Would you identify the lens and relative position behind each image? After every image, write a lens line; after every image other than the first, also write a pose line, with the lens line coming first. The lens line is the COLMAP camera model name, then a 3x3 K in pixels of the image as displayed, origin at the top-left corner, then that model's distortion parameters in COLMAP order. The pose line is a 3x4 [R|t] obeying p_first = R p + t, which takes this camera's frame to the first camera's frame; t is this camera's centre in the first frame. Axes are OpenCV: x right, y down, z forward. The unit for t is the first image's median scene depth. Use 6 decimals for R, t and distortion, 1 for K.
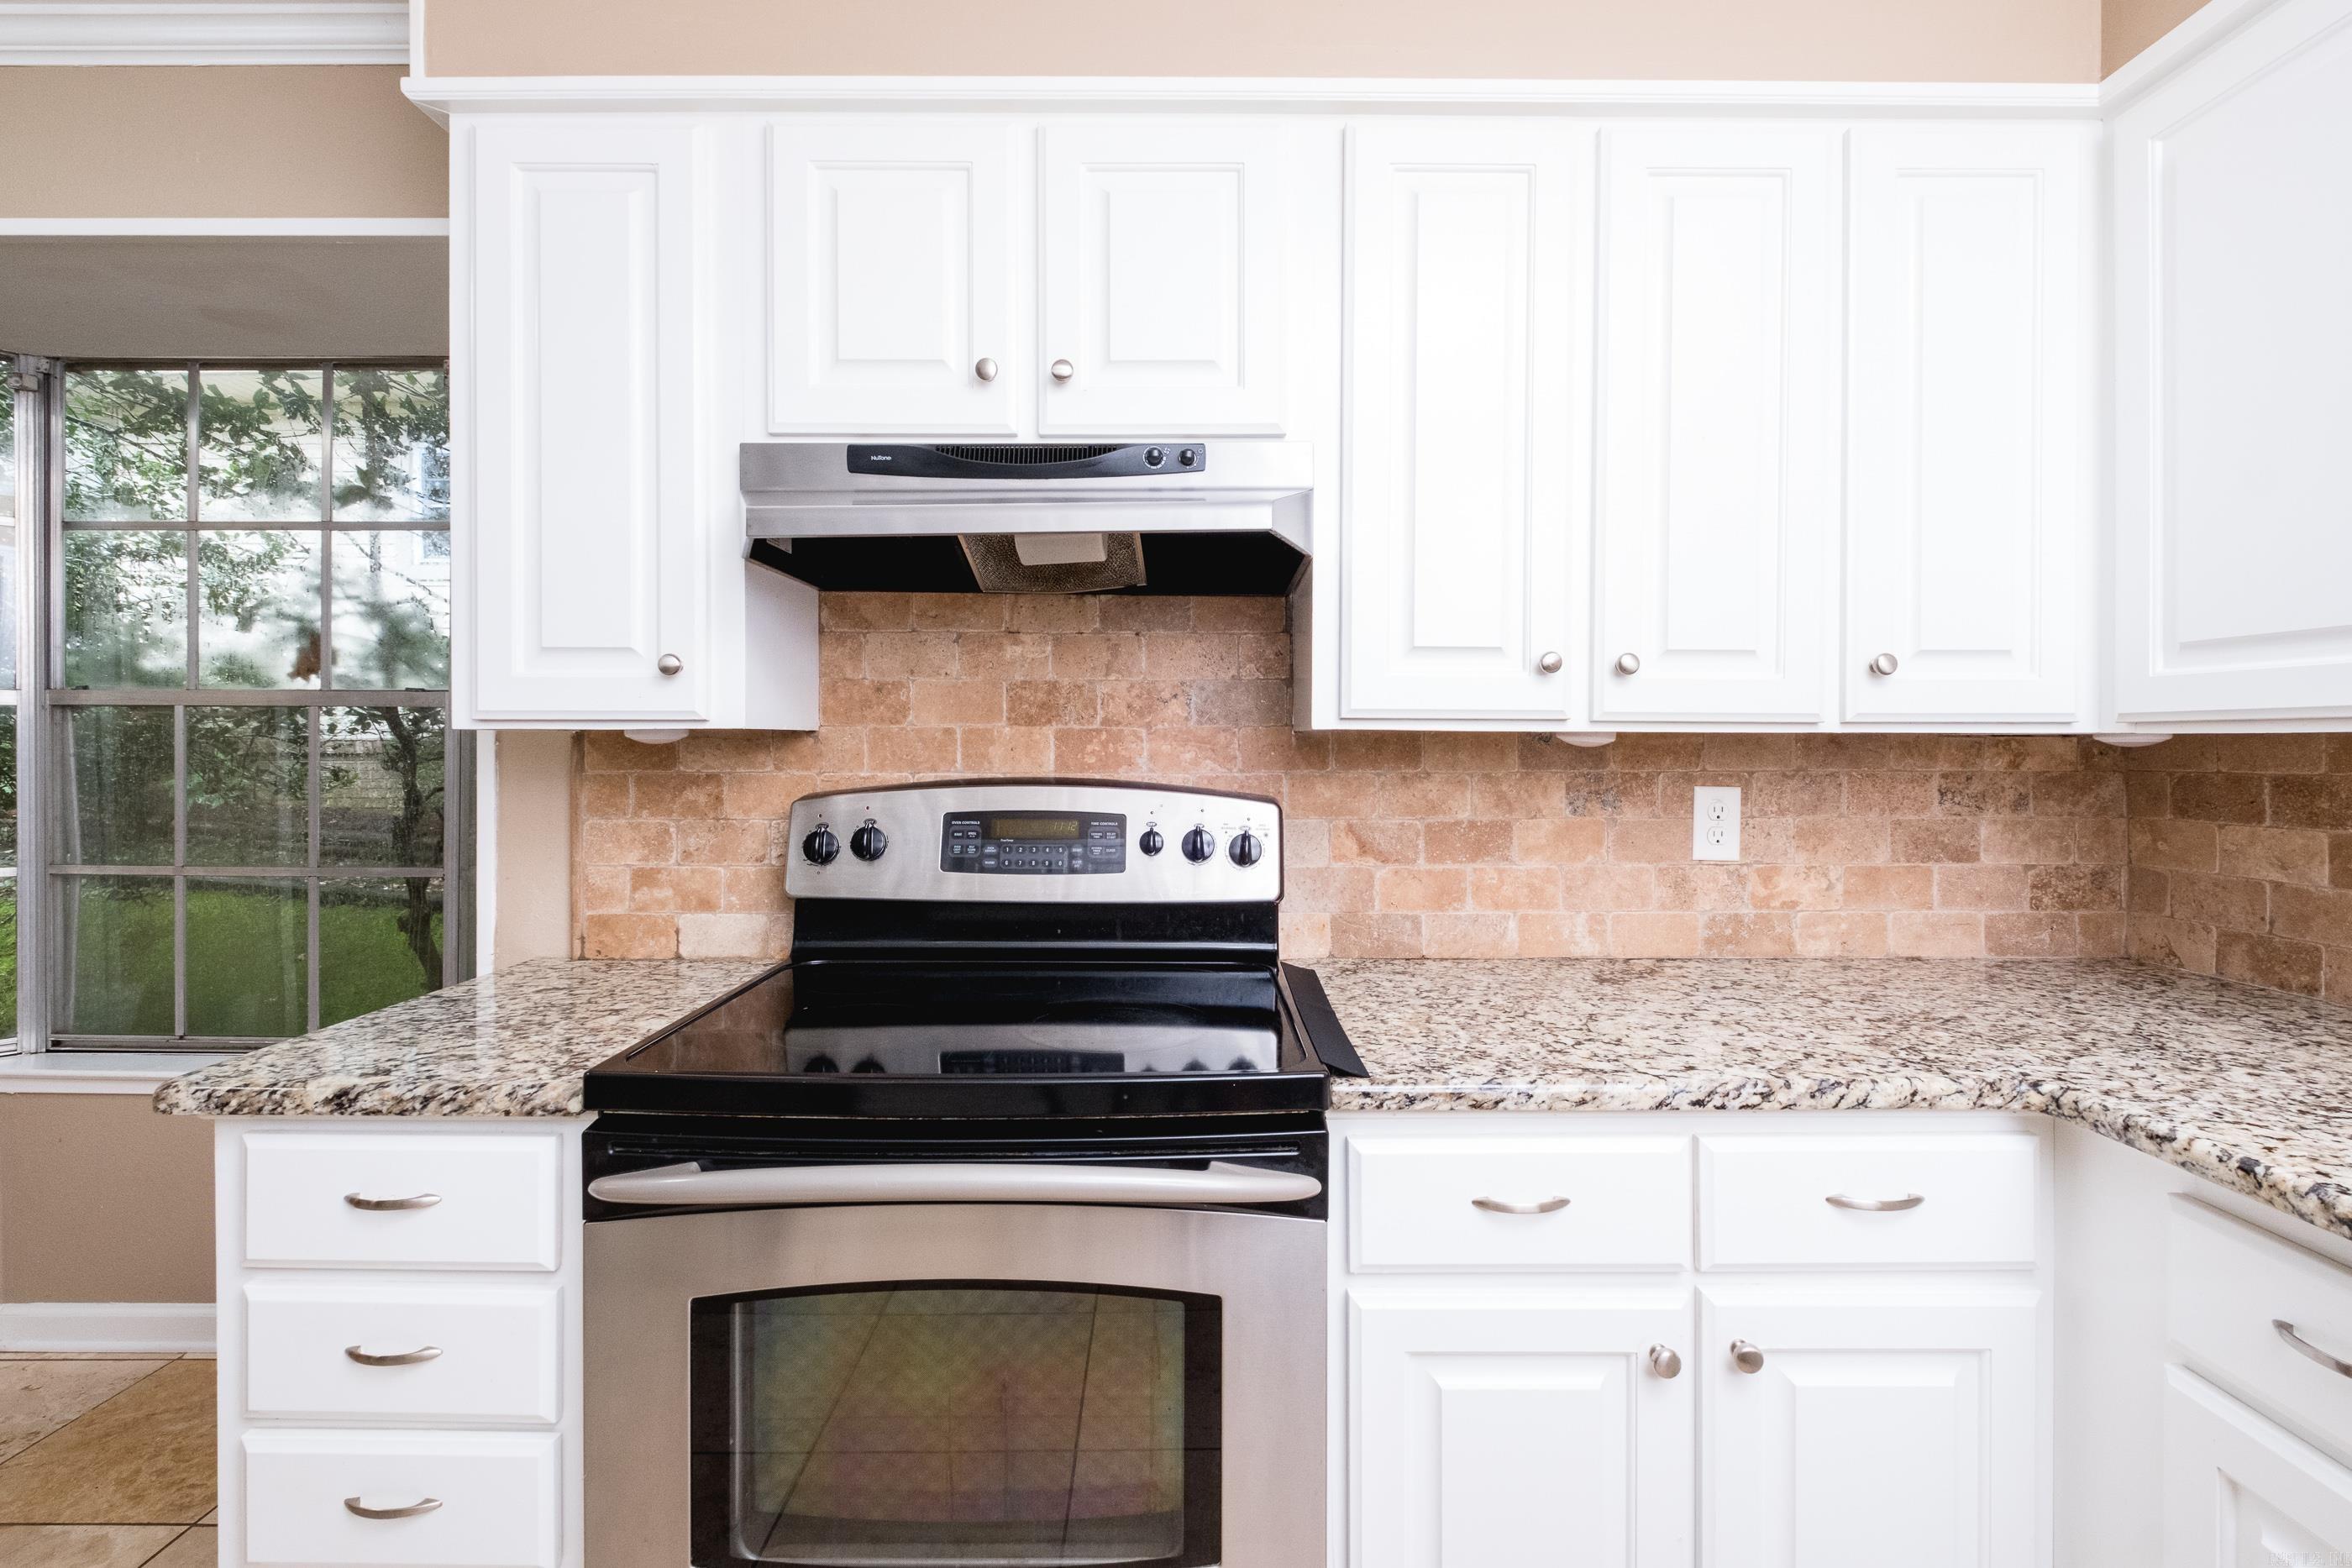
lens RADIAL K [[1045.2, 0, 1168.9], [0, 1045.2, 763.4], [0, 0, 1]] dist [0.006057, -0.003154]
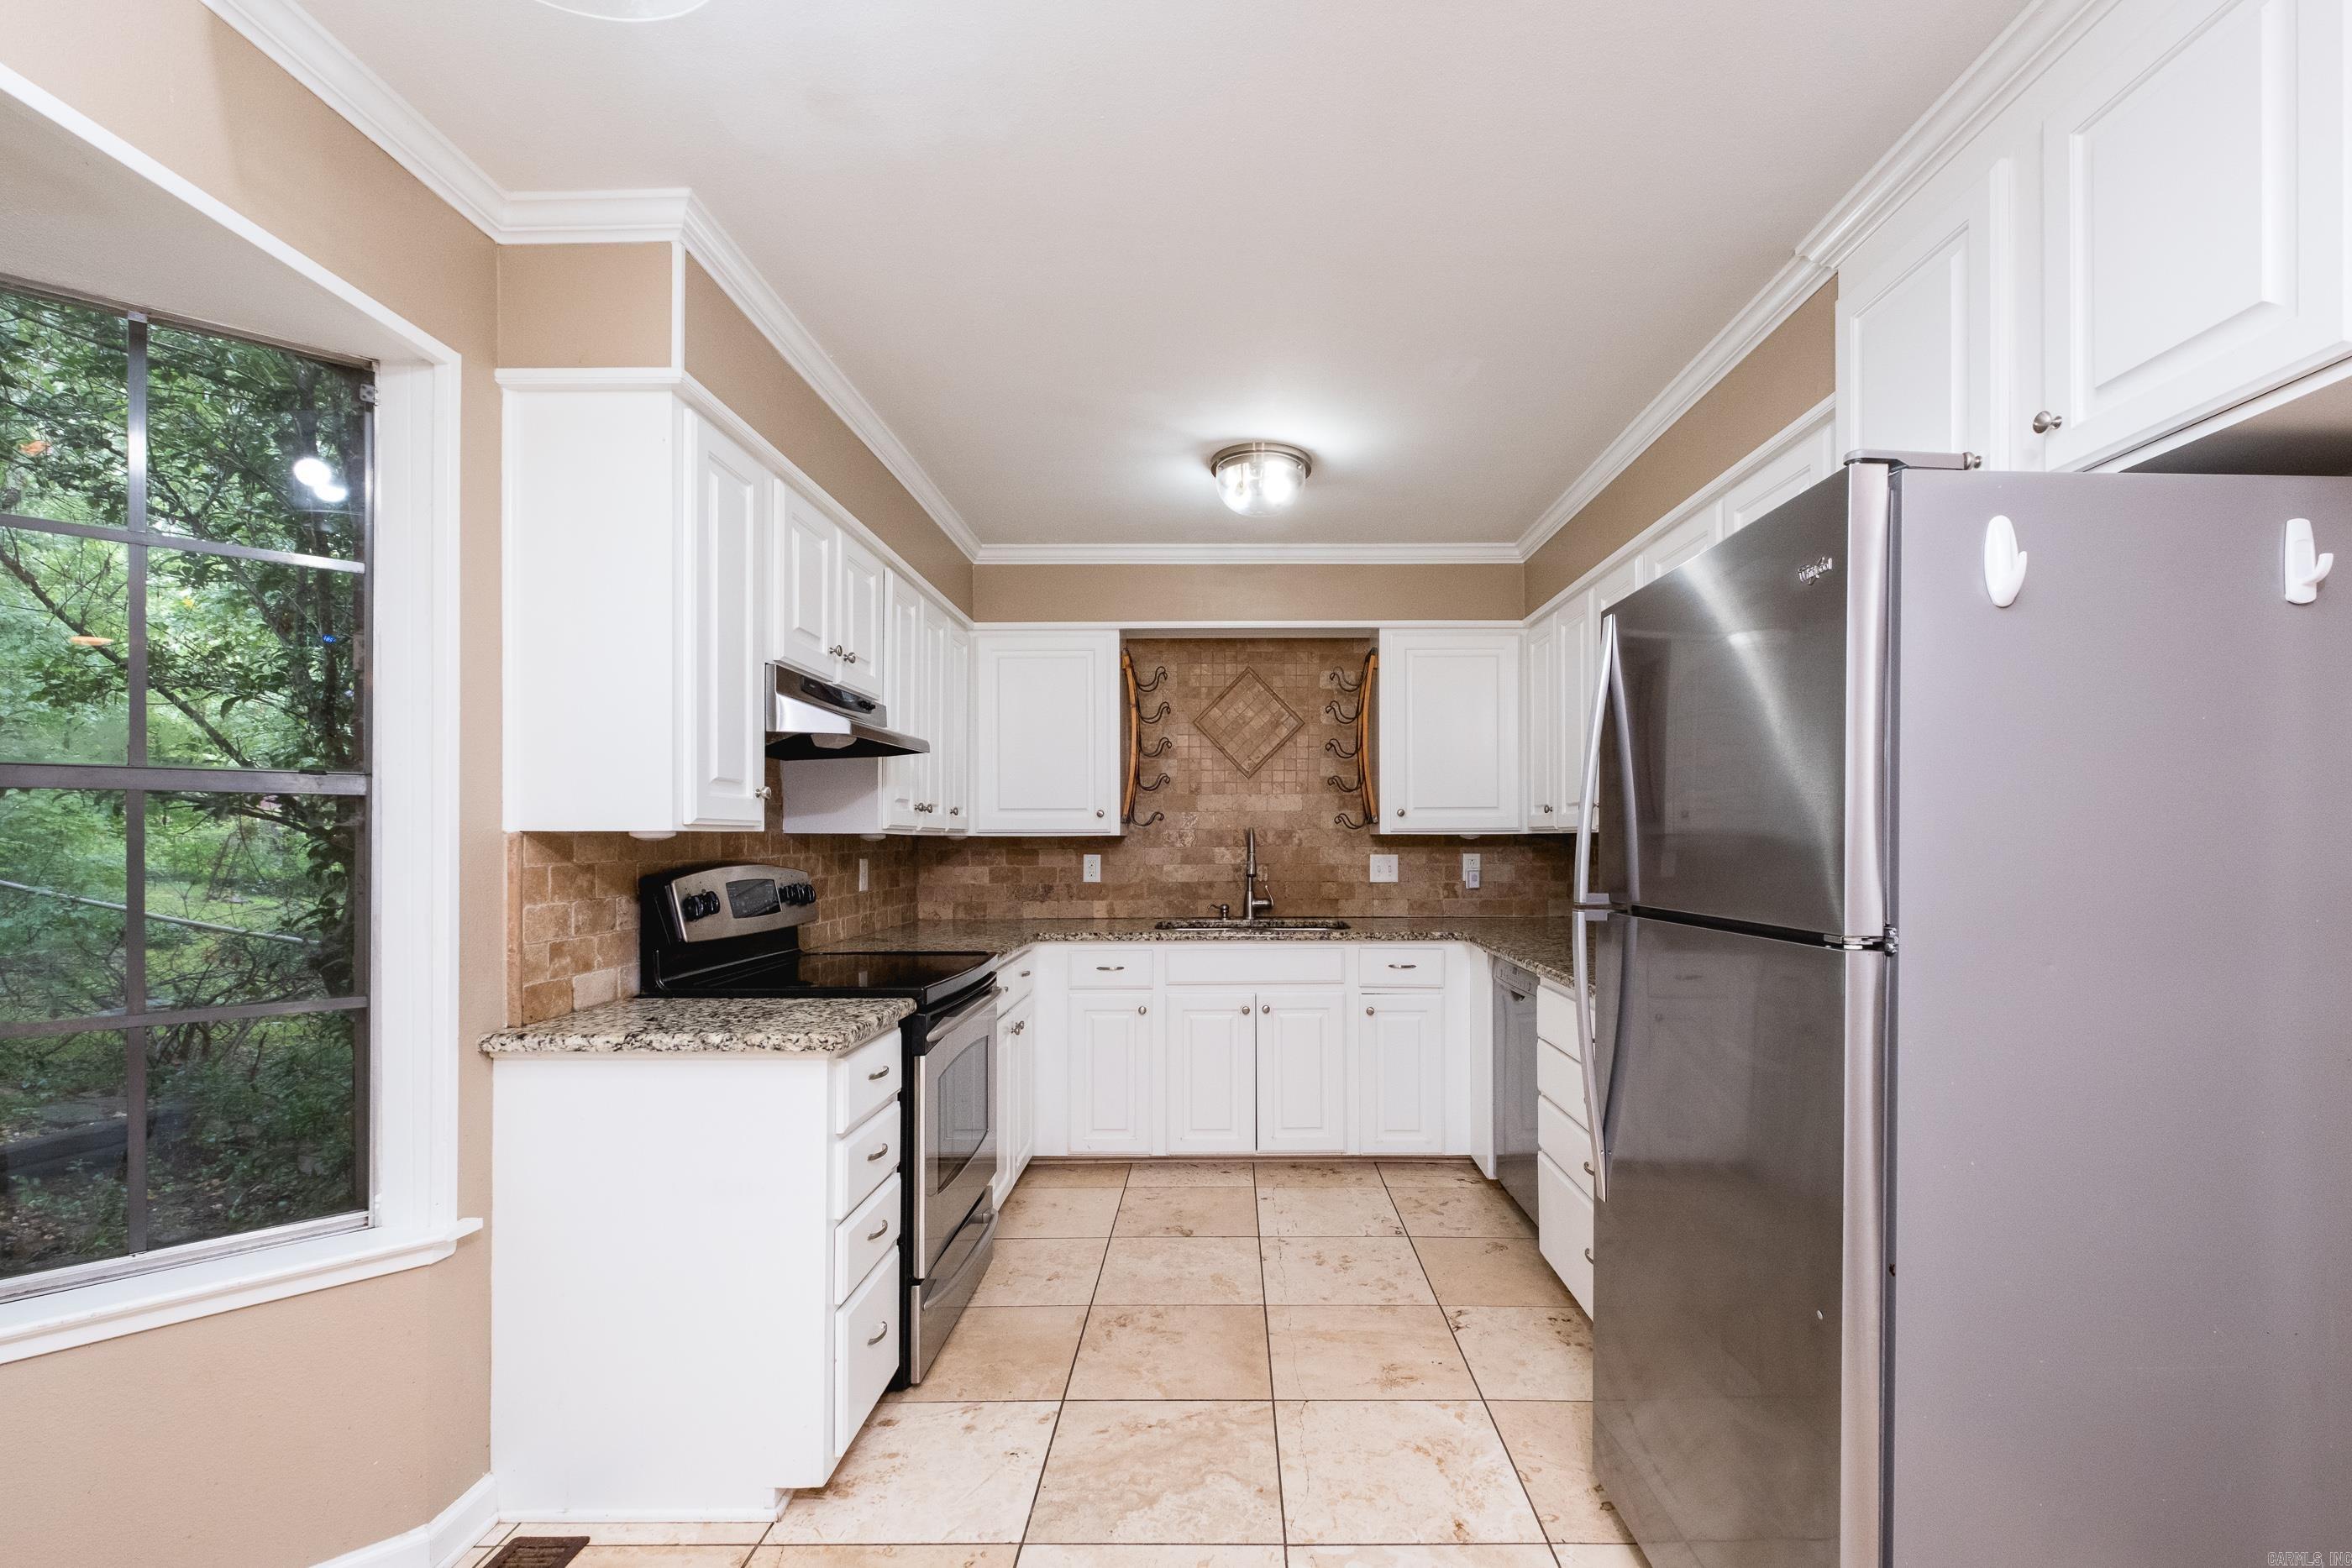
lens RADIAL K [[1045.2, 0, 1181.7], [0, 1045.2, 855.0], [0, 0, 1]] dist [0.006057, -0.003154]
pose [[0.032923, -0.016631, 0.999320, -1.800268], [0.014808, 0.999760, 0.016150, -0.011721], [-0.999348, 0.014266, 0.033161, 0.241227]]
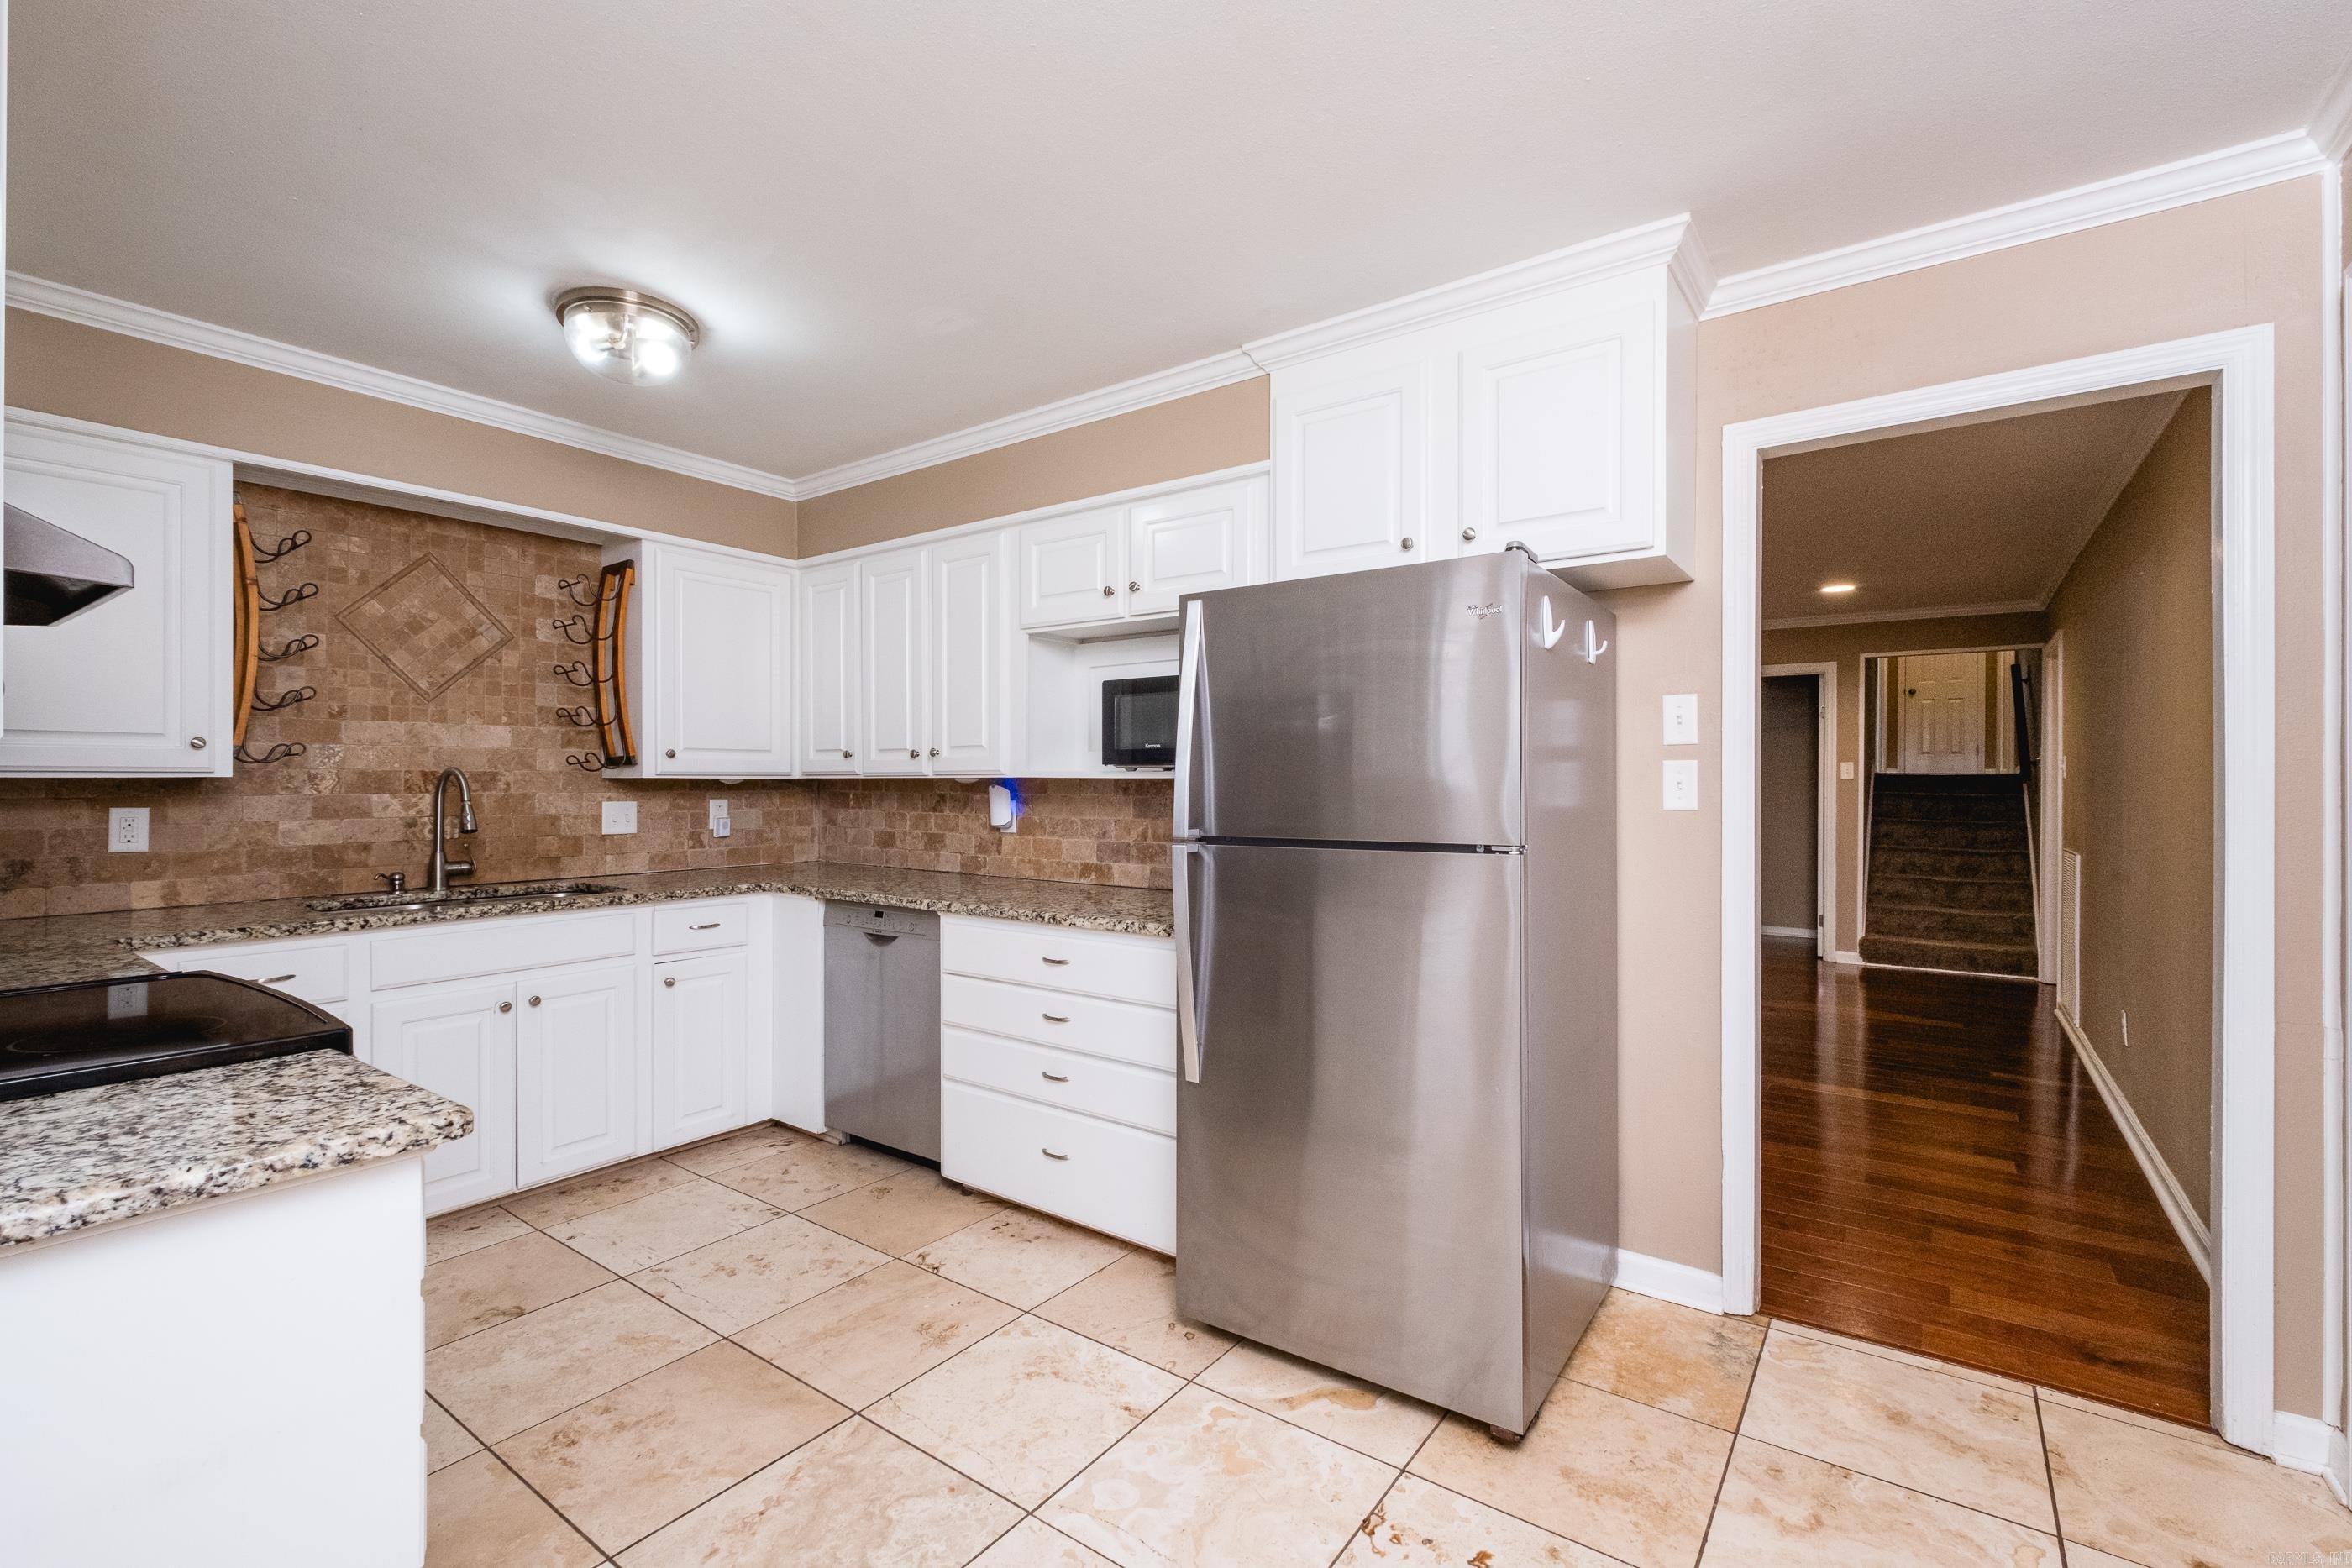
lens RADIAL K [[1045.2, 0, 1197.3], [0, 1045.2, 786.6], [0, 0, 1]] dist [0.006057, -0.003154]
pose [[-0.805746, -0.003608, 0.592250, -1.467417], [0.007066, 0.999852, 0.015703, -0.021574], [-0.592219, 0.016837, -0.805601, 0.940992]]
